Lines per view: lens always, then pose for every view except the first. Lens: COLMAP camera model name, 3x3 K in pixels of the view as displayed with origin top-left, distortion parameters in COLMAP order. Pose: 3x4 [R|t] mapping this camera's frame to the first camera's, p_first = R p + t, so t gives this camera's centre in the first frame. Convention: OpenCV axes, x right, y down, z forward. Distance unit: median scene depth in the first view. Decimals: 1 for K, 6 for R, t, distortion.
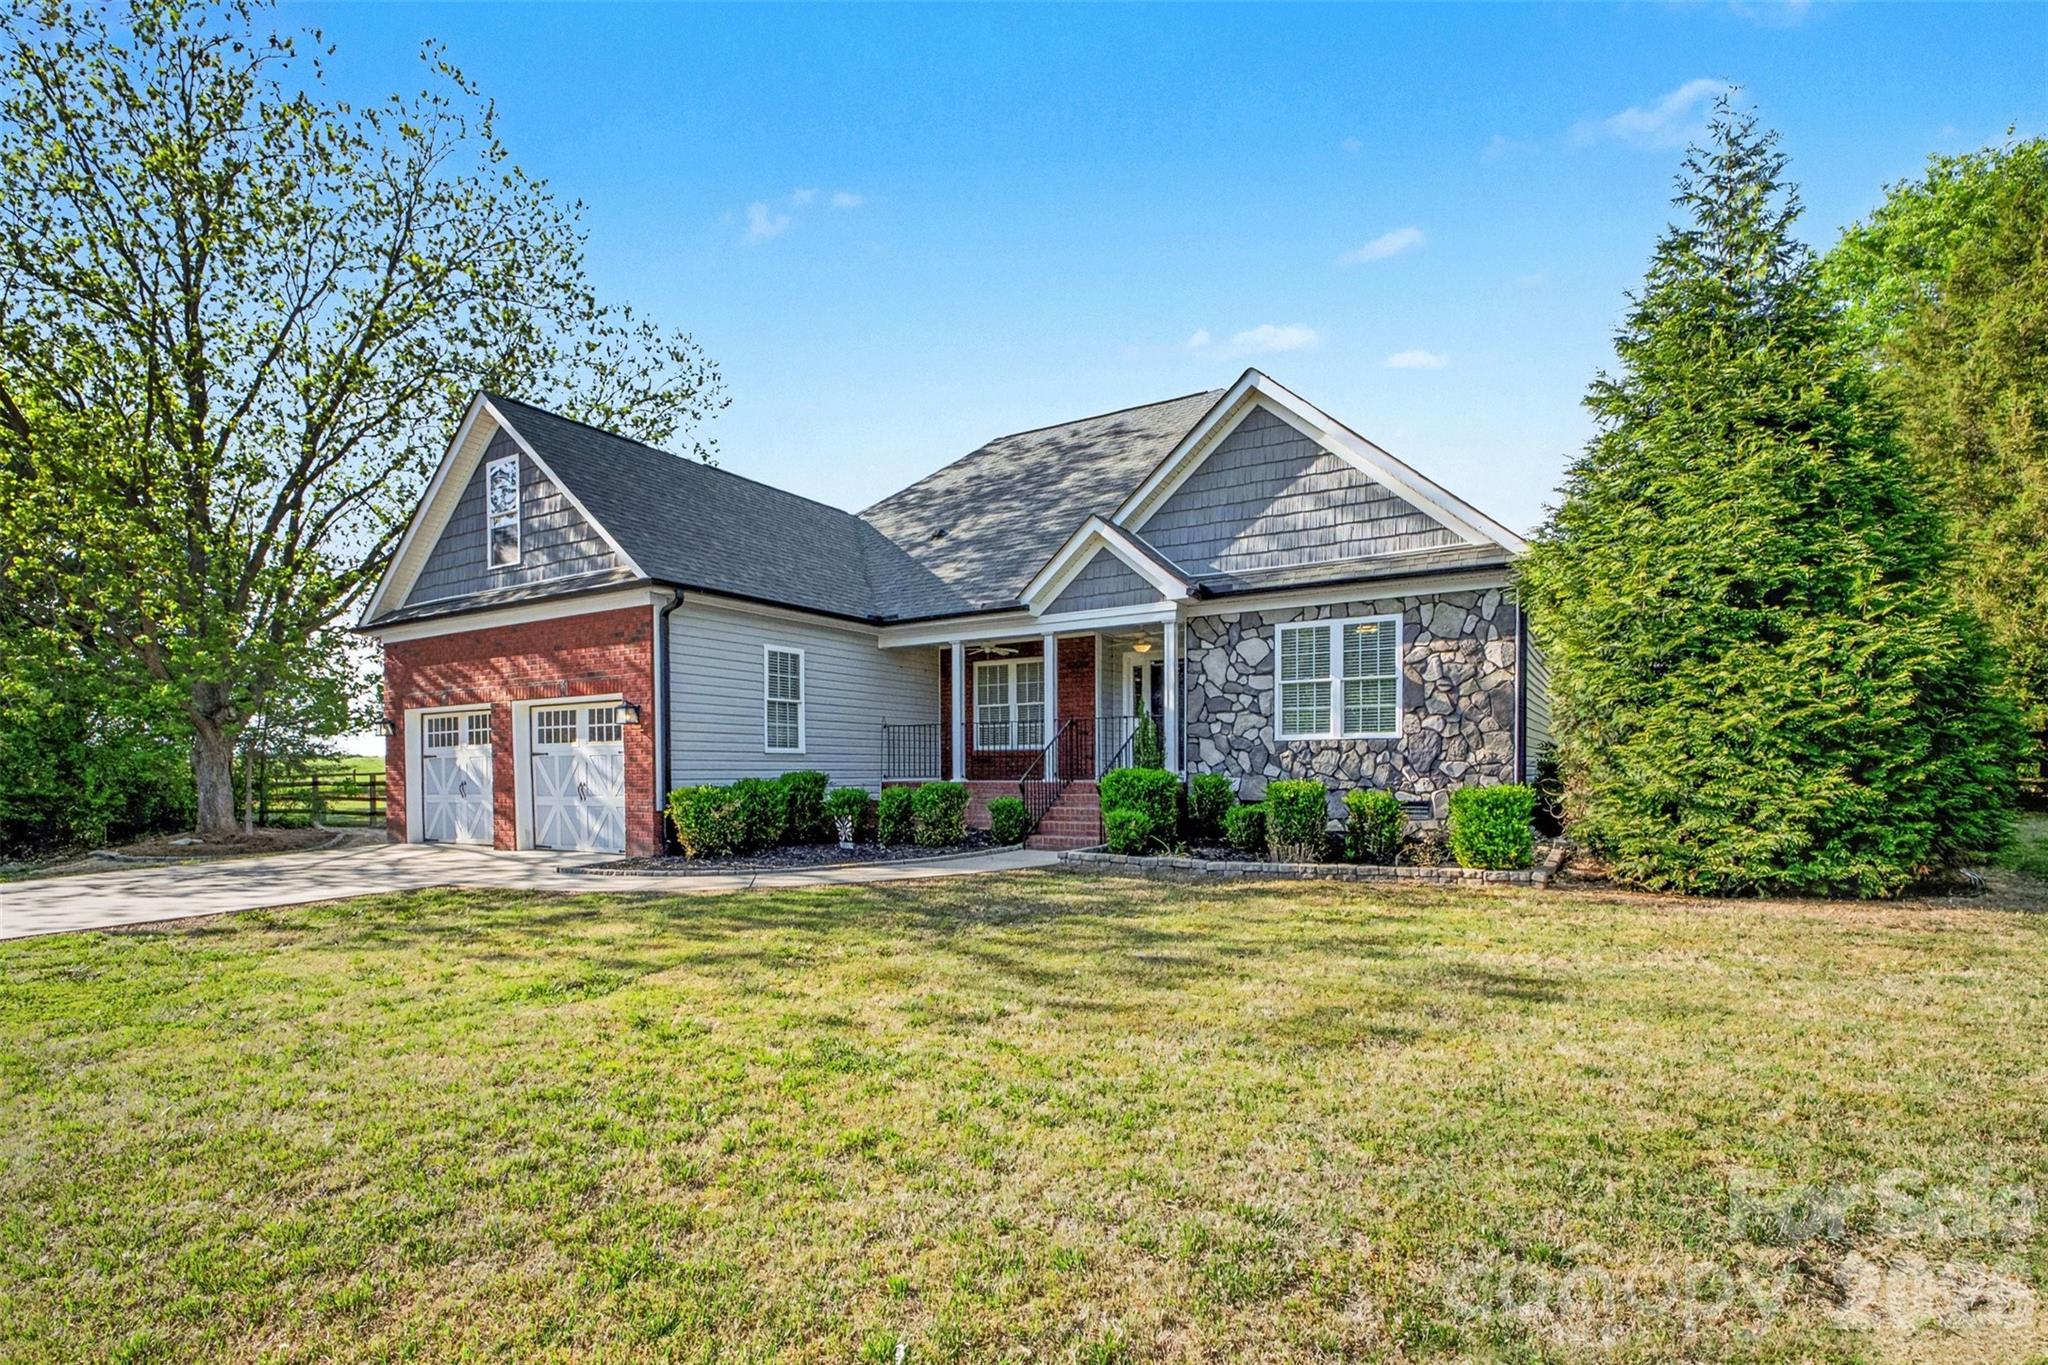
lens RADIAL K [[982.1, 0, 997.0], [0, 982.1, 789.5], [0, 0, 1]] dist [-0.003068, -0.001578]
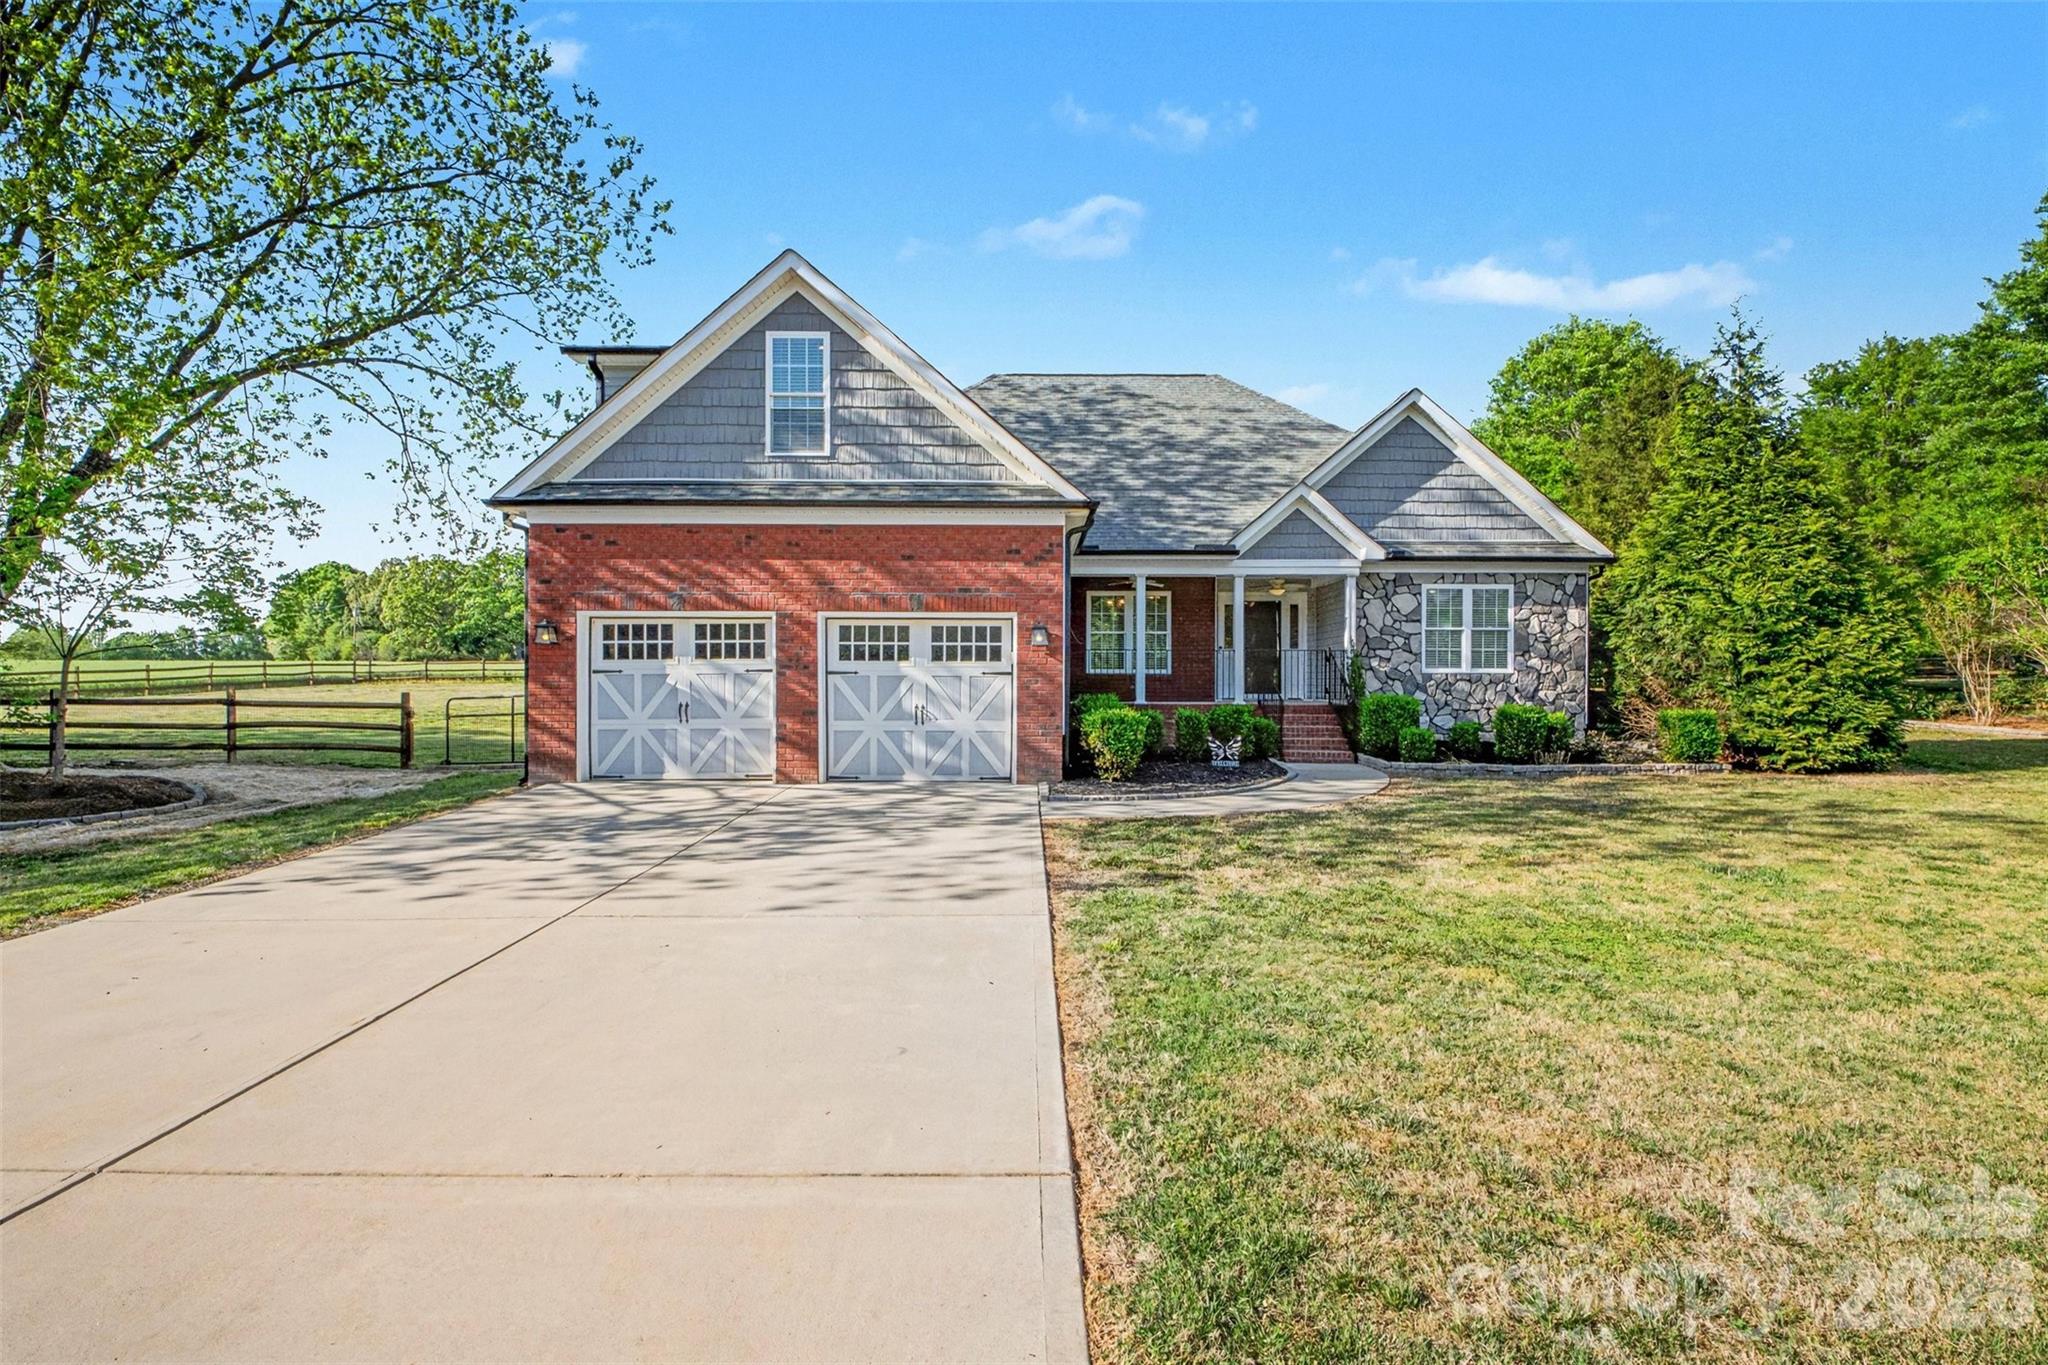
lens RADIAL K [[982.1, 0, 1019.8], [0, 982.1, 674.2], [0, 0, 1]] dist [-0.003068, -0.001578]
pose [[0.845667, 0.015382, 0.533489, -0.852128], [-0.000368, 0.999601, -0.028238, -0.010970], [-0.533710, 0.023683, 0.845336, 0.179864]]
